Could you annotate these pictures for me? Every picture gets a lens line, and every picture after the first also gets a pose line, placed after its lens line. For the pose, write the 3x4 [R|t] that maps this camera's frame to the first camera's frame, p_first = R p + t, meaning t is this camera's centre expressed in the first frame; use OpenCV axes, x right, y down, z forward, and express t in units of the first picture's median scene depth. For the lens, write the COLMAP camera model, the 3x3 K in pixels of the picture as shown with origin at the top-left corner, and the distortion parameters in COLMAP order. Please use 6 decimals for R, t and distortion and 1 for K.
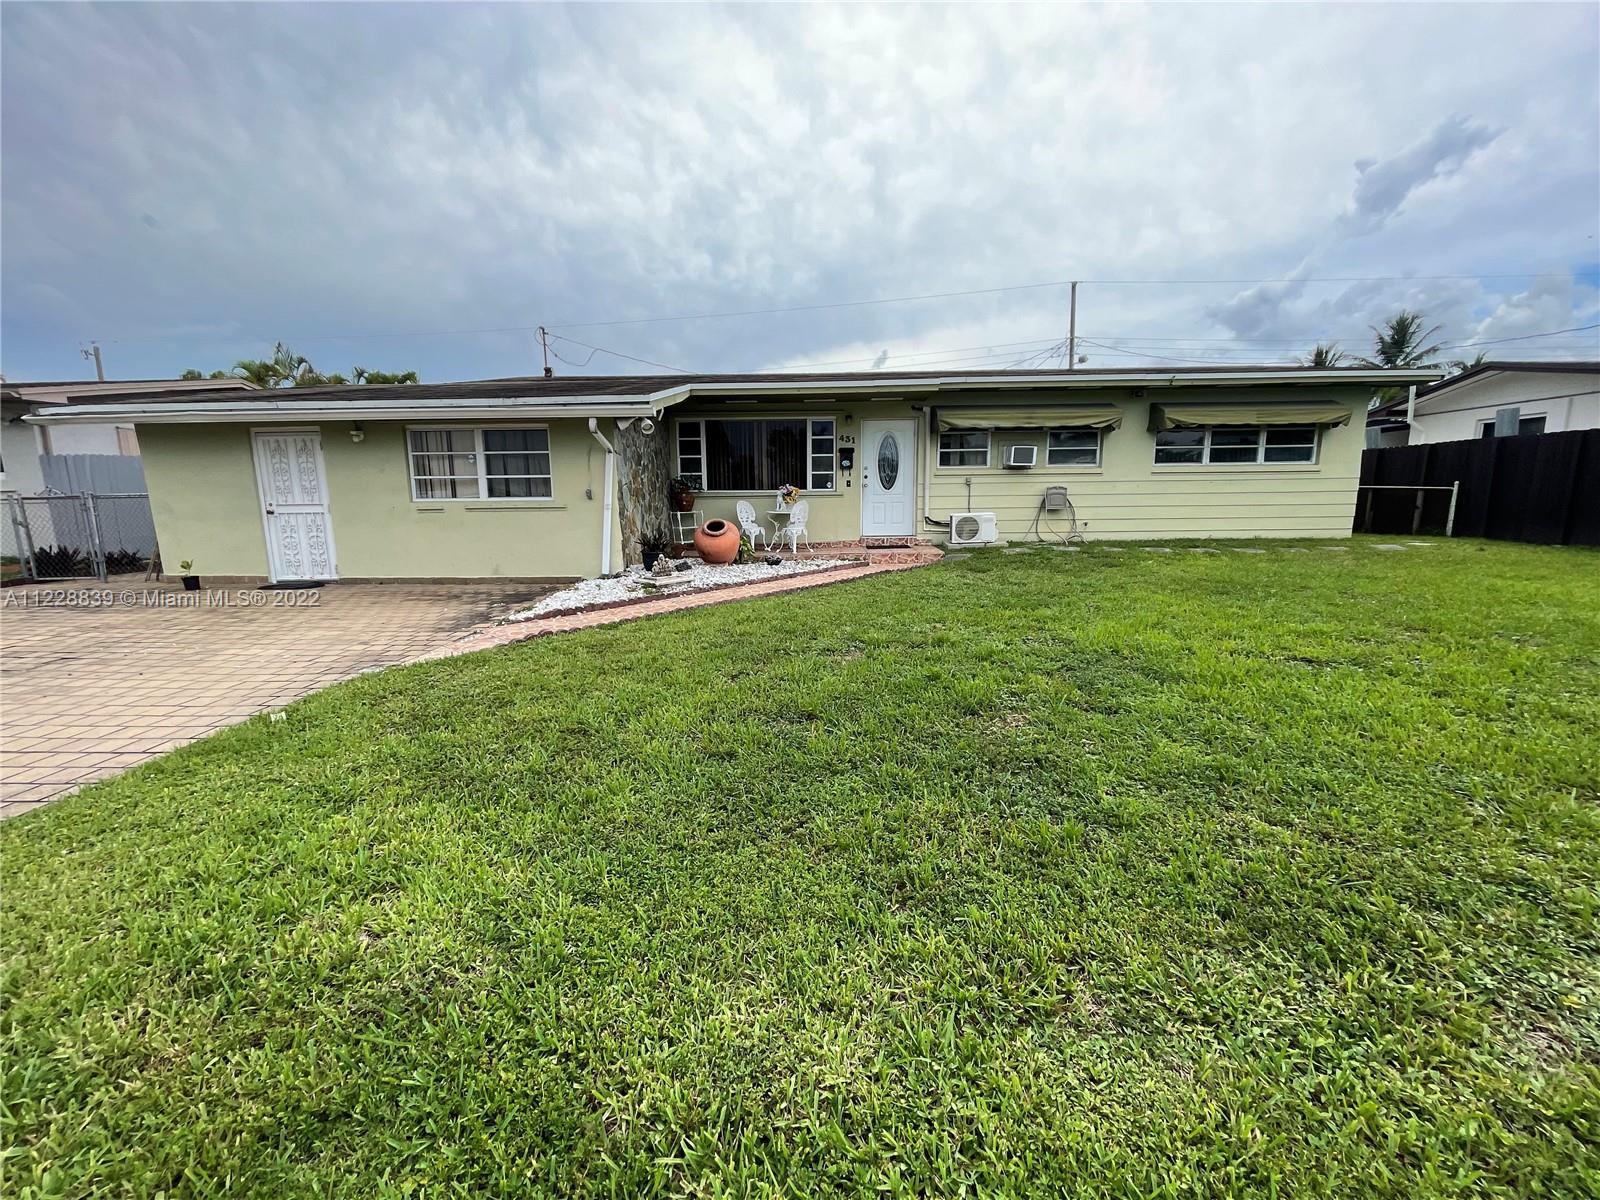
lens RADIAL K [[644.4, 0, 800.0], [0, 644.4, 600.0], [0, 0, 1]] dist [-0.001266, -0.000070]
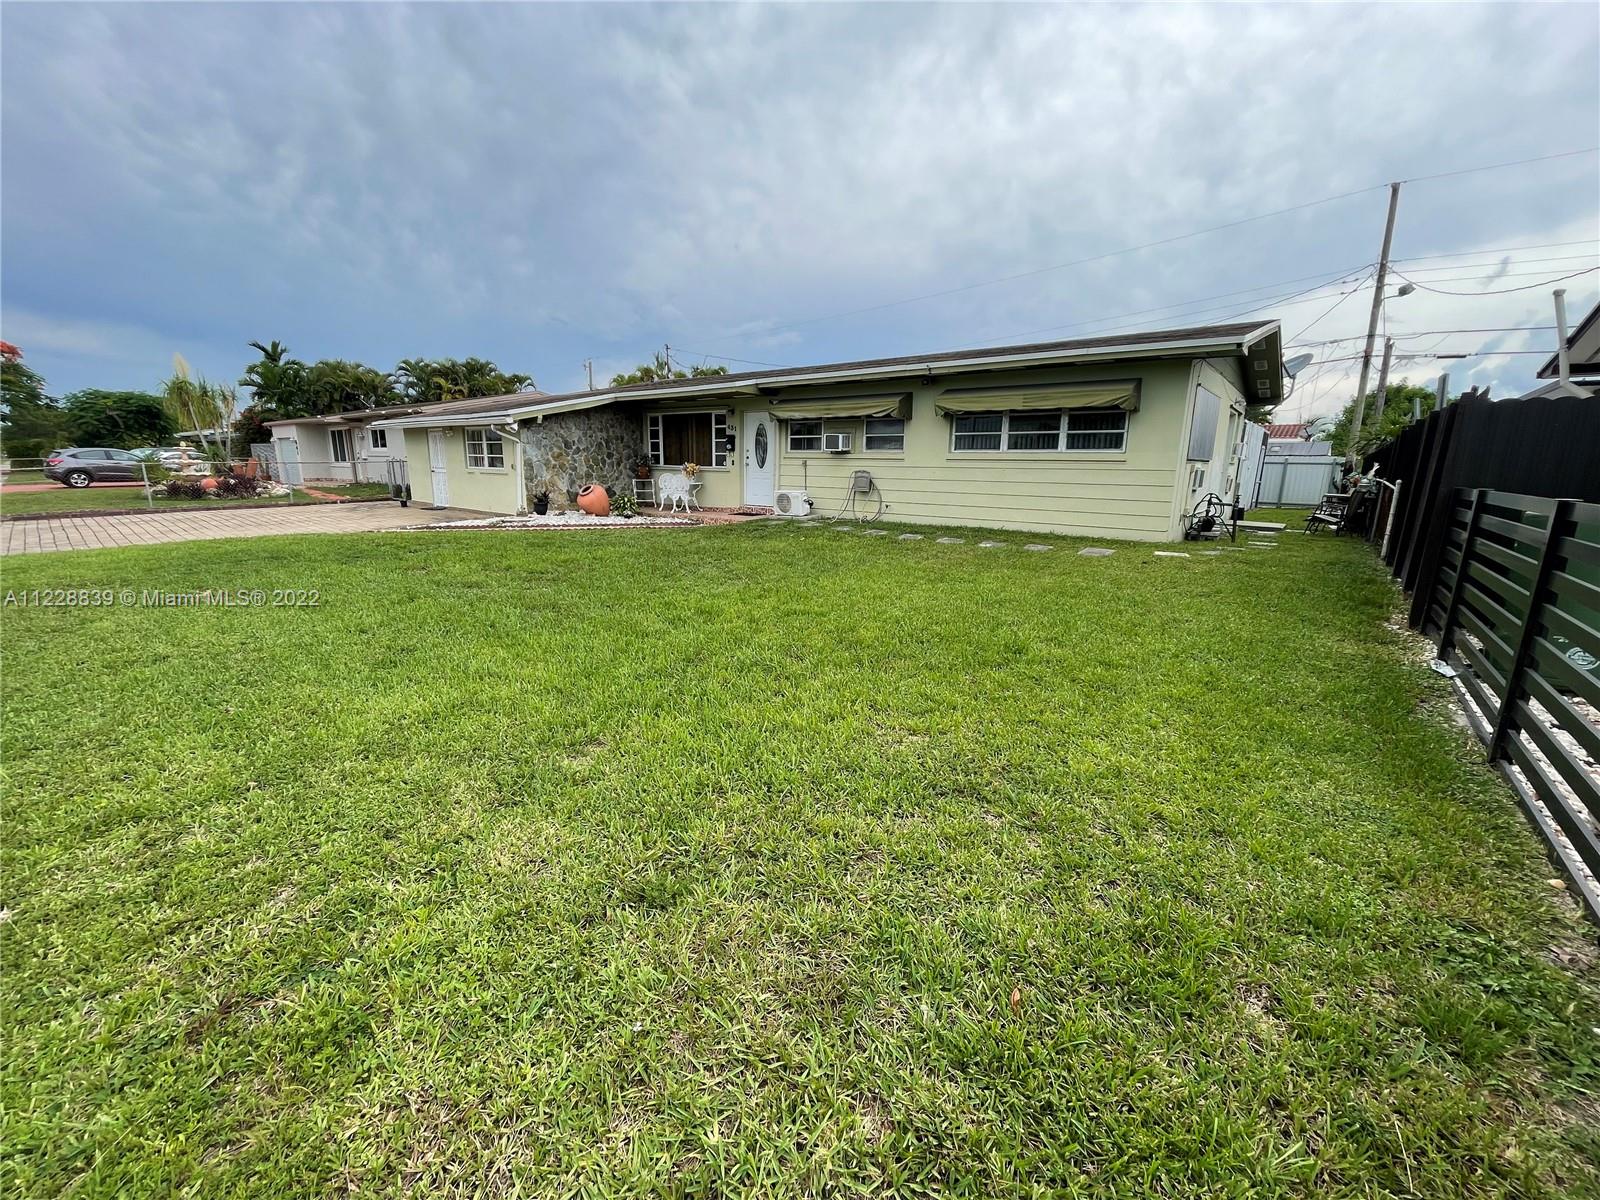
lens RADIAL K [[645.5, 0, 799.2], [0, 645.5, 609.0], [0, 0, 1]] dist [0.000023, -0.000032]
pose [[0.795597, 0.156134, -0.585362, 0.988396], [-0.119942, 0.987688, 0.100428, -0.038399], [0.593835, -0.009691, 0.804528, 0.041977]]
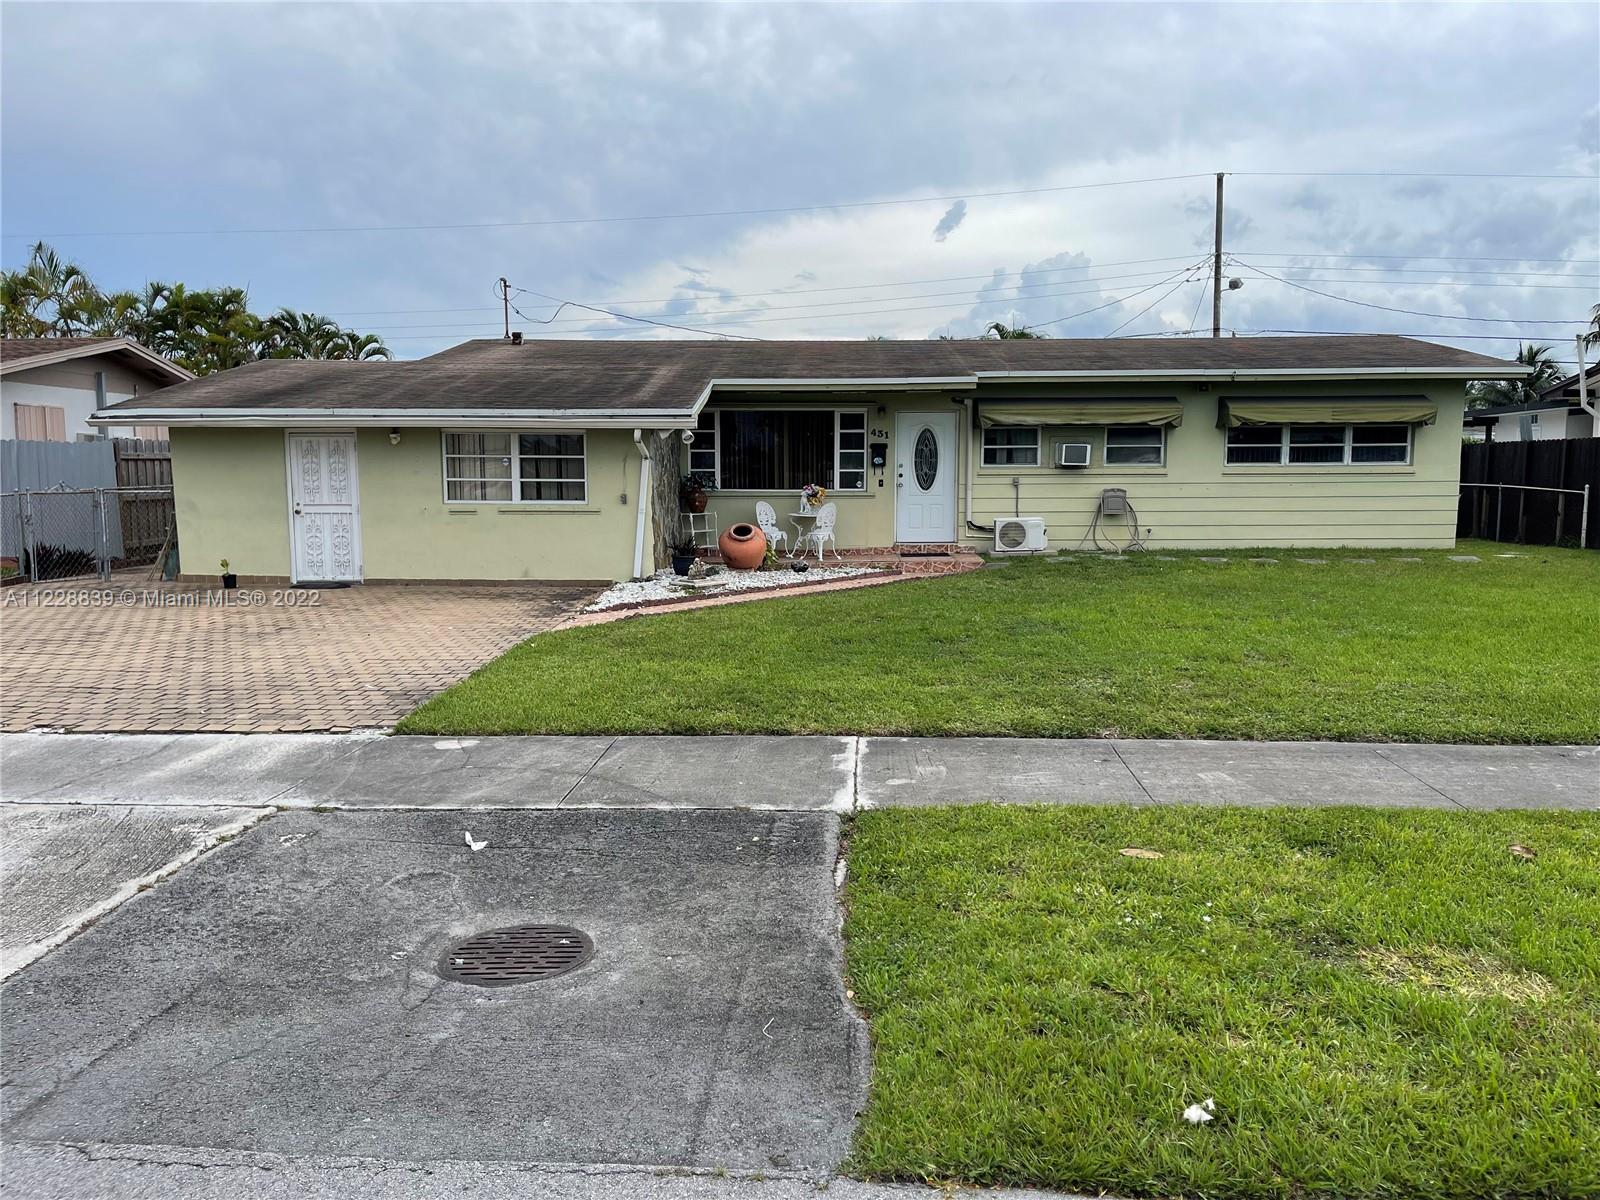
lens RADIAL K [[1205.3, 0, 802.7], [0, 1205.3, 607.4], [0, 0, 1]] dist [0.086900, -0.136579]
pose [[0.999953, 0.009701, 0.000789, -0.032608], [-0.009658, 0.999008, -0.043473, 0.064591], [-0.001210, 0.043464, 0.999054, -0.662556]]
